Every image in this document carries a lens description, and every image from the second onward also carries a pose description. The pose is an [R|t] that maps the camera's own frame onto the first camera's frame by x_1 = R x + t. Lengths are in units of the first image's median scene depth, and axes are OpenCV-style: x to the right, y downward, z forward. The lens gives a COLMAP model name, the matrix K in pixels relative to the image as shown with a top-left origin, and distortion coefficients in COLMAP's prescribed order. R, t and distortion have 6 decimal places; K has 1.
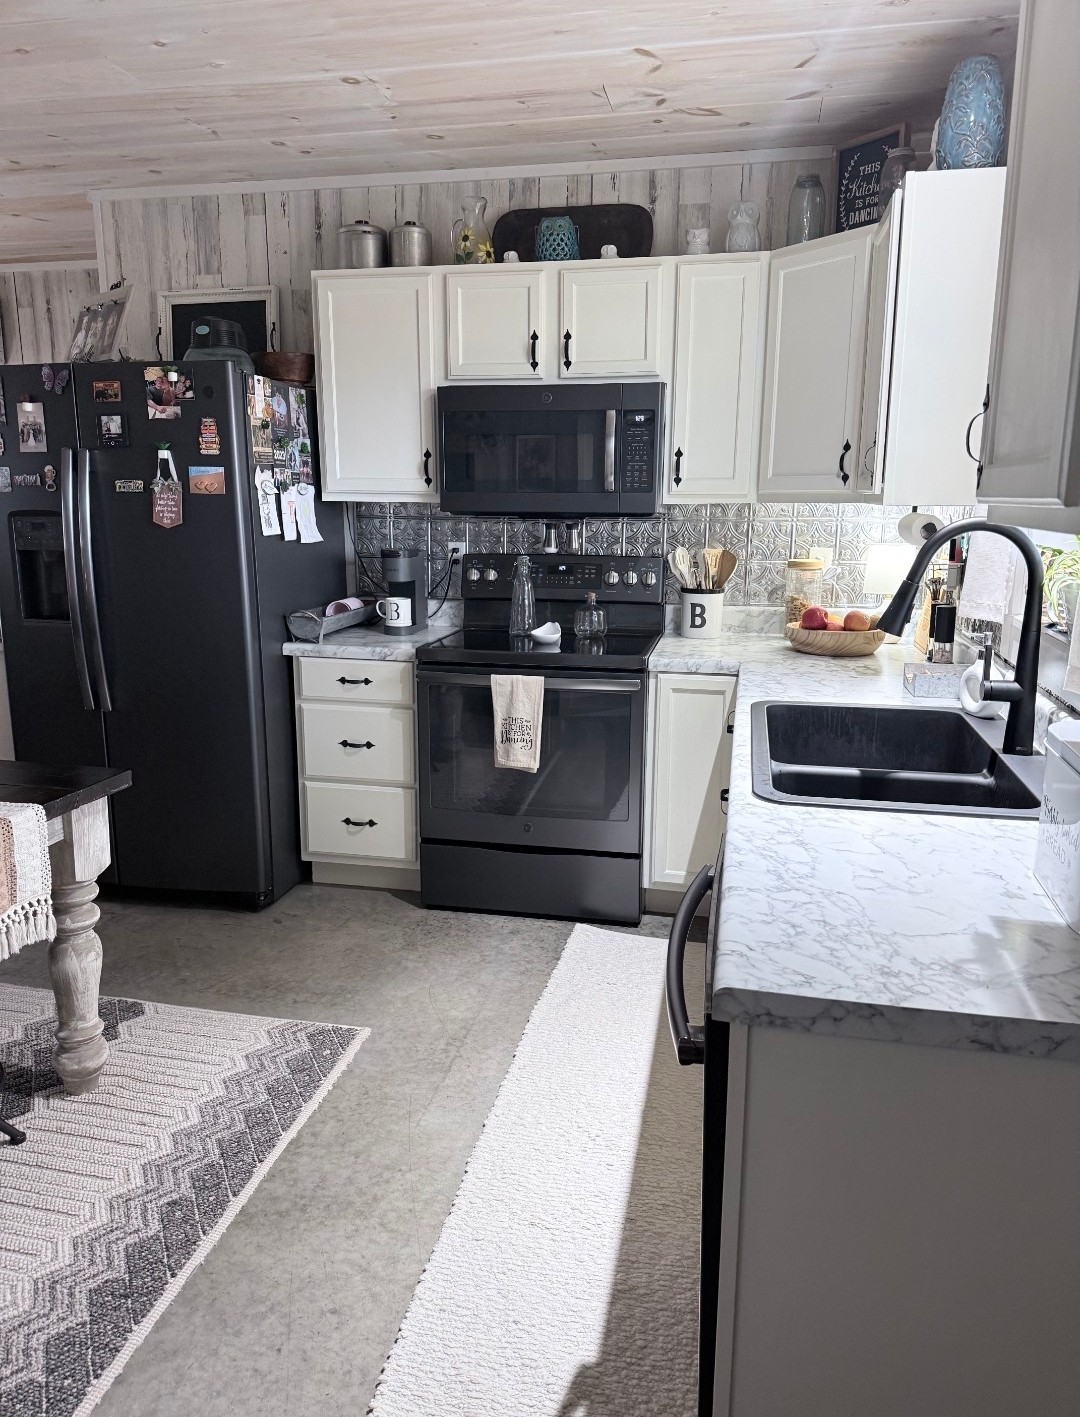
lens RADIAL K [[1028.6, 0, 544.1], [0, 1028.6, 707.1], [0, 0, 1]] dist [0.005116, -0.008198]
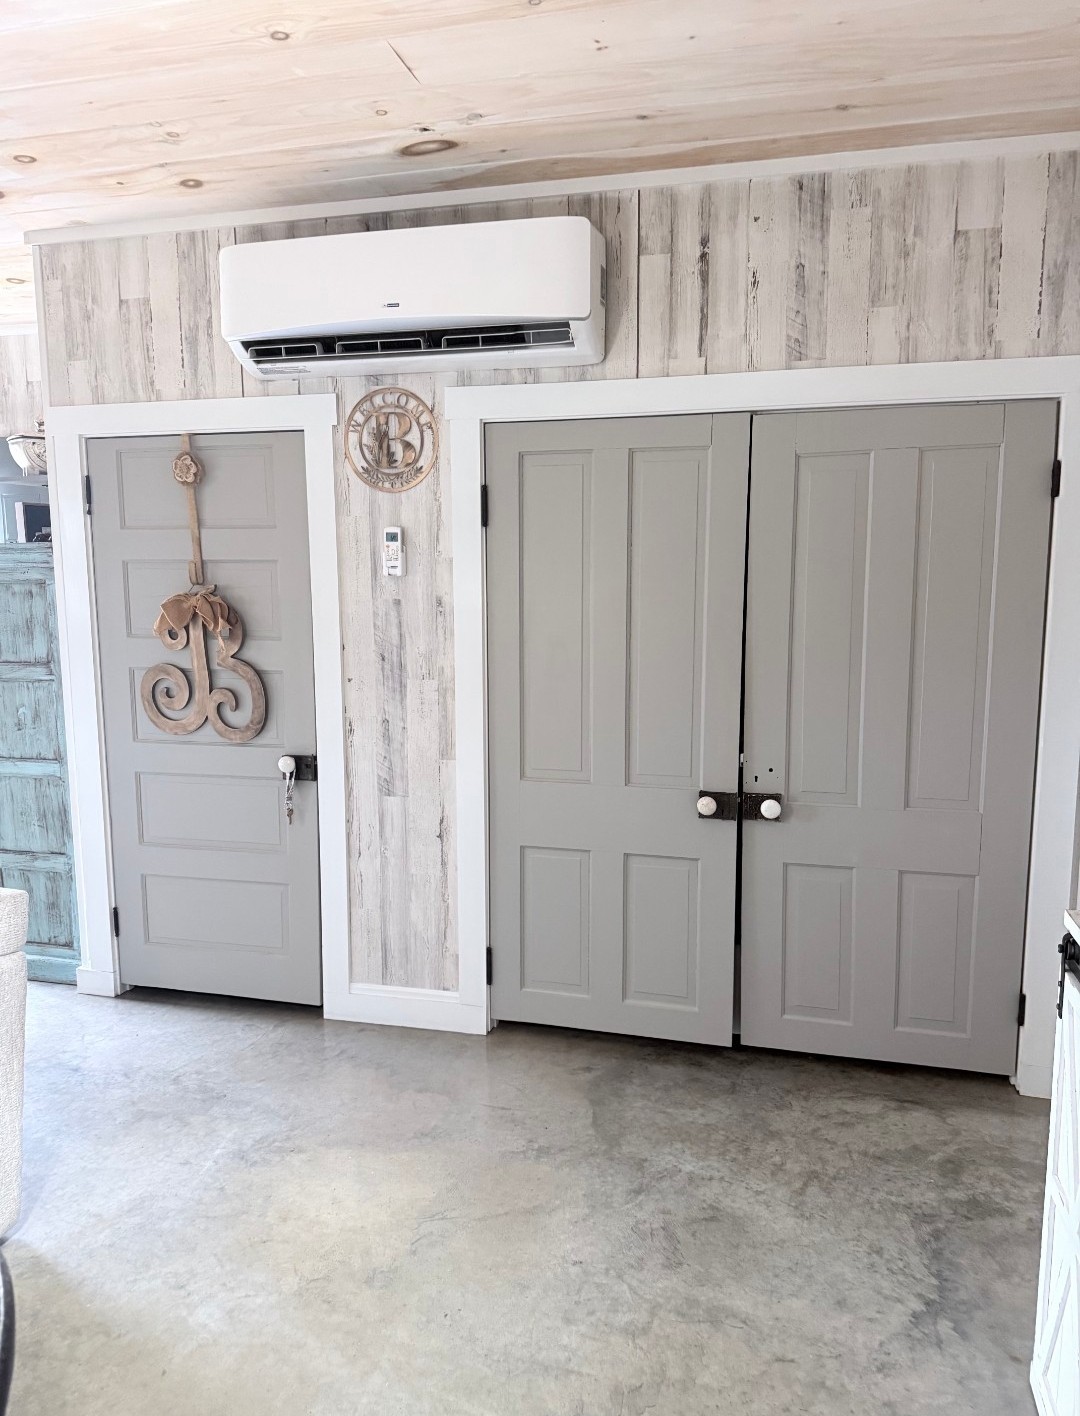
lens RADIAL K [[1027.9, 0, 535.1], [0, 1027.9, 699.9], [0, 0, 1]] dist [0.005116, -0.008198]
pose [[0.999086, 0.000757, -0.042728, -1.189469], [-0.003370, 0.998125, -0.061110, -0.265638], [0.042602, 0.061198, 0.997216, 1.035538]]
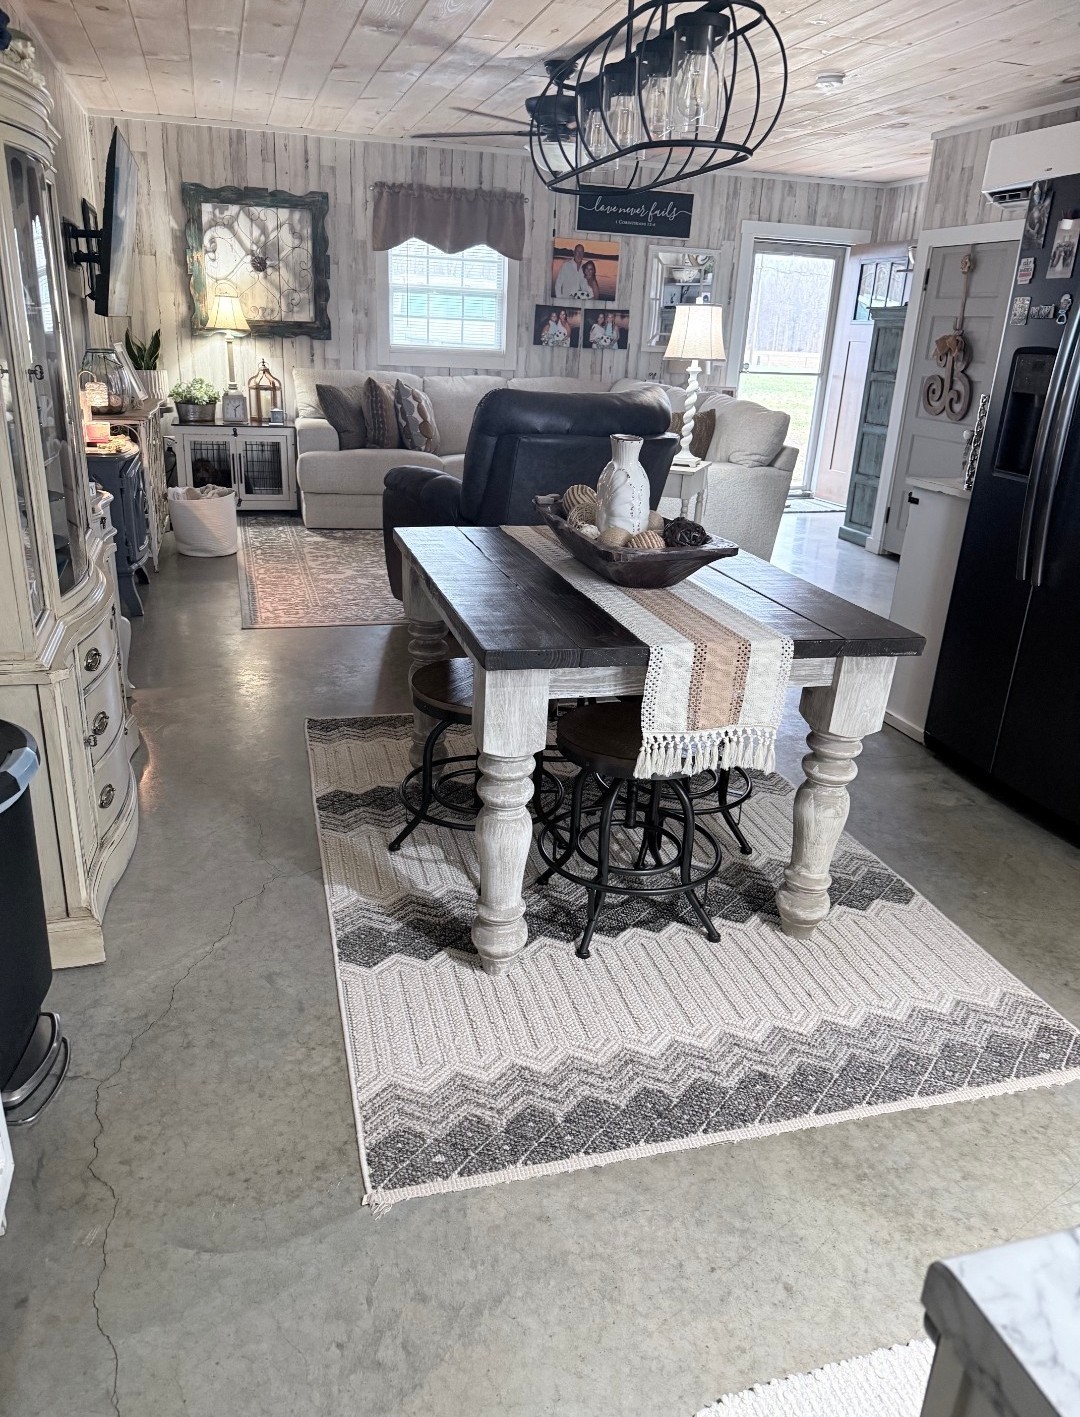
lens RADIAL K [[1028.6, 0, 542.1], [0, 1028.6, 705.8], [0, 0, 1]] dist [0.005116, -0.008198]
pose [[0.468167, 0.334667, -0.817813, 0.188167], [-0.235383, 0.939297, 0.249633, -0.028728], [0.851712, 0.075629, 0.518523, 0.267713]]
